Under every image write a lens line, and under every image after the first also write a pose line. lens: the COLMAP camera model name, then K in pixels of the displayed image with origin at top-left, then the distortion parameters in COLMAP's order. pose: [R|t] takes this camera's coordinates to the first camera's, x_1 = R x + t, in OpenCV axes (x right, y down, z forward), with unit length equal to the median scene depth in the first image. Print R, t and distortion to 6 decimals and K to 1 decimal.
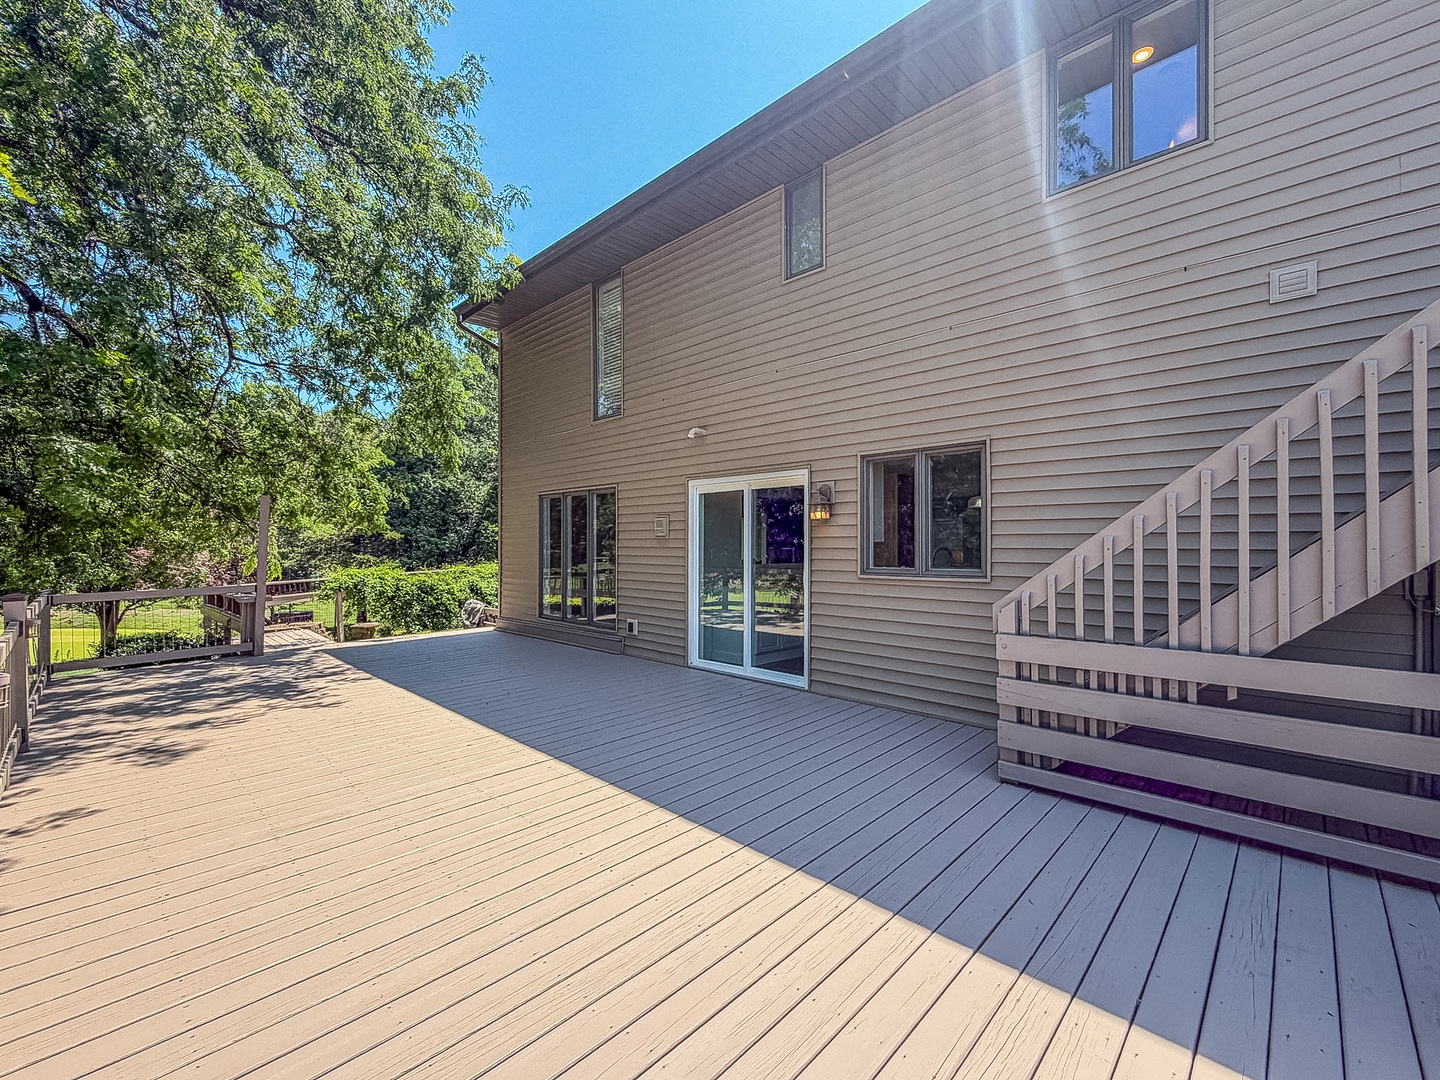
lens RADIAL K [[593.6, 0, 723.4], [0, 593.6, 539.2], [0, 0, 1]] dist [-0.000064, 0.000389]
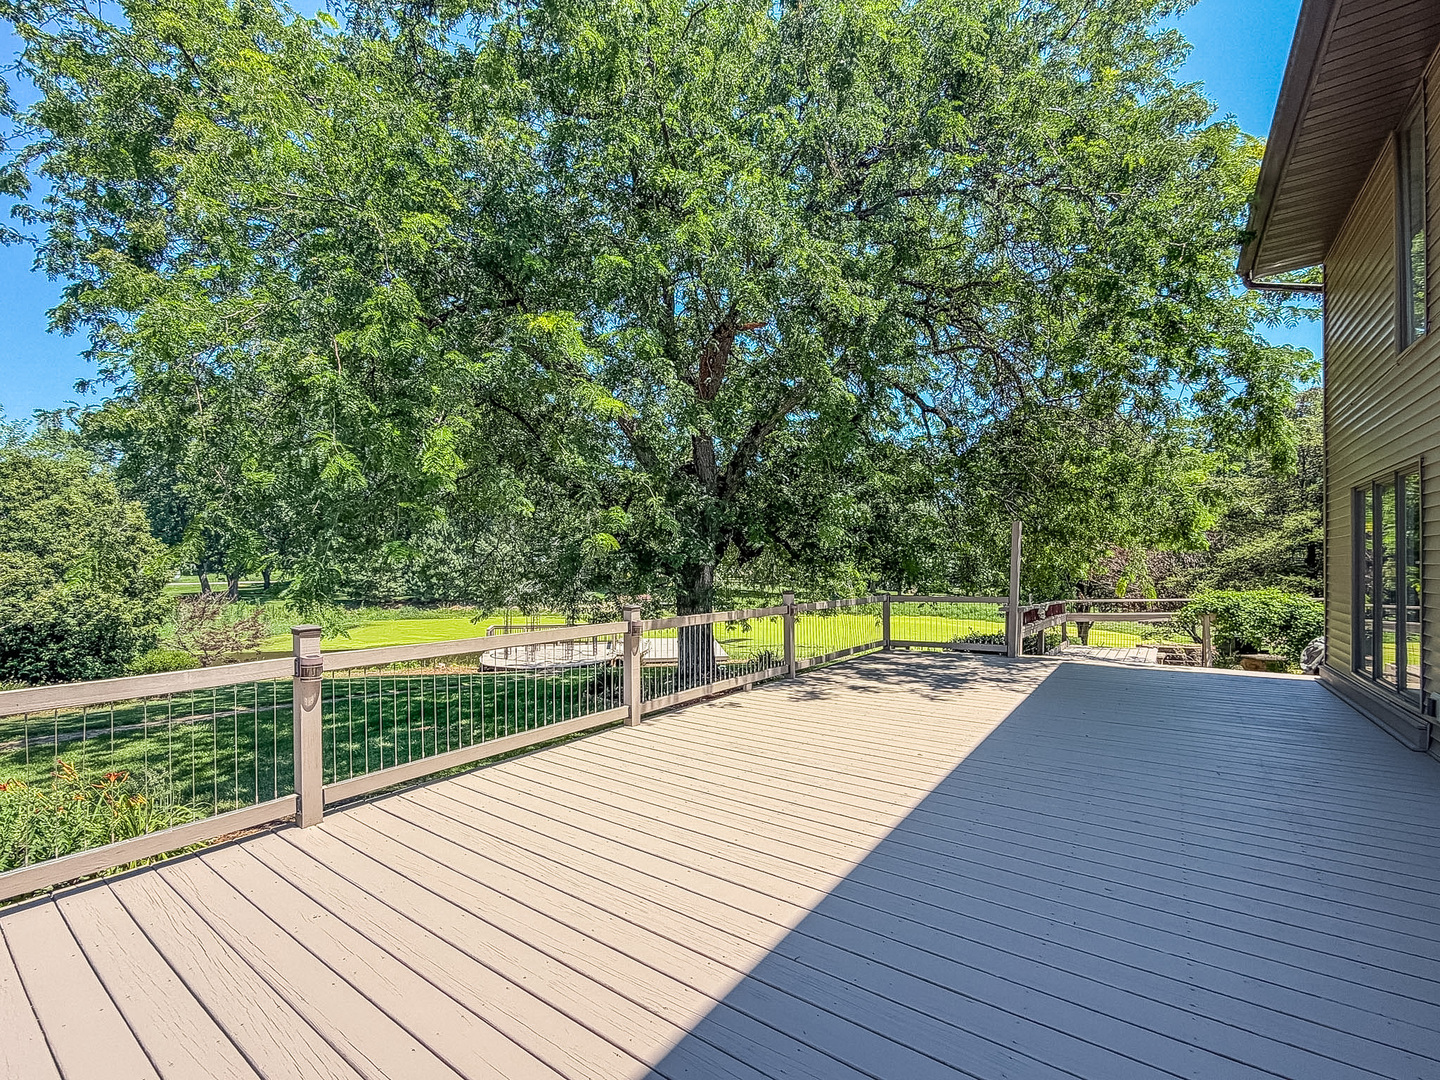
lens RADIAL K [[569.1, 0, 730.1], [0, 569.1, 587.8], [0, 0, 1]] dist [-0.000273, 0.000010]
pose [[0.196986, 0.033864, -0.979821, 0.525705], [0.013975, 0.999205, 0.037344, 0.012612], [0.980307, -0.021049, 0.196356, 0.529429]]
